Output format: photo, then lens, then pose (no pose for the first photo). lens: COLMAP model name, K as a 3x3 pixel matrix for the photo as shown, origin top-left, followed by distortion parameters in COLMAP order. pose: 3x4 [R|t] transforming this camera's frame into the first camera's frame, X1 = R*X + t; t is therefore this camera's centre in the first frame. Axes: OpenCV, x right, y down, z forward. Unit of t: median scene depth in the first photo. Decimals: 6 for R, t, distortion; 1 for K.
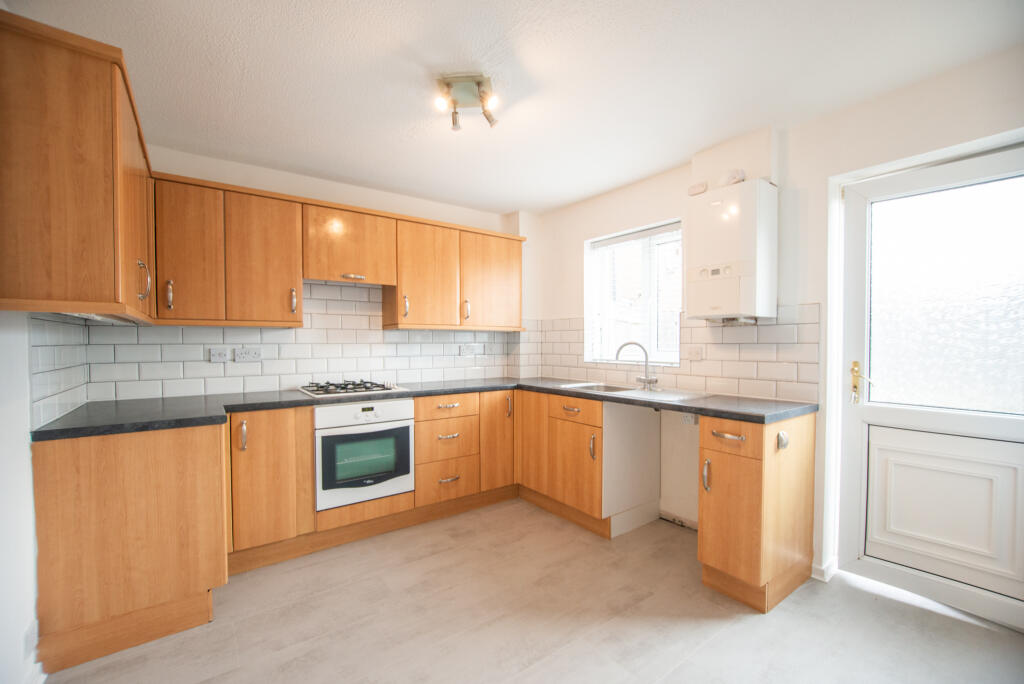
lens RADIAL K [[428.5, 0, 494.4], [0, 428.5, 344.1], [0, 0, 1]] dist [-0.001645, 0.008189]
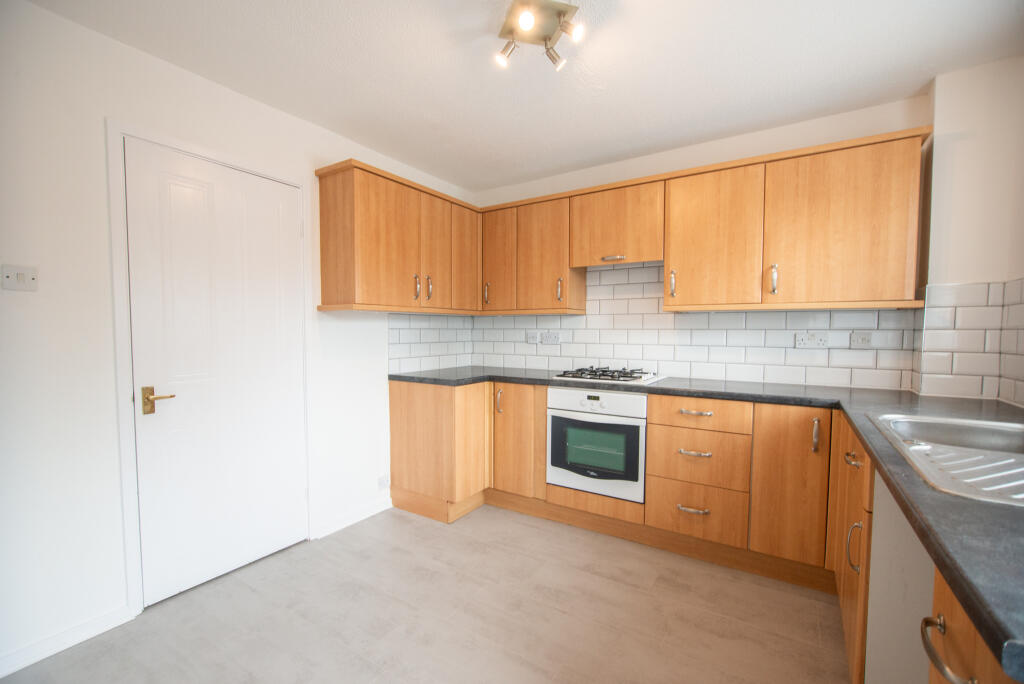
lens RADIAL K [[428.5, 0, 494.4], [0, 428.5, 344.1], [0, 0, 1]] dist [-0.001645, 0.008189]
pose [[0.386970, 0.034353, -0.921452, 0.470731], [-0.007922, 0.999393, 0.033932, 0.002127], [0.922058, -0.005831, 0.387007, 0.412245]]
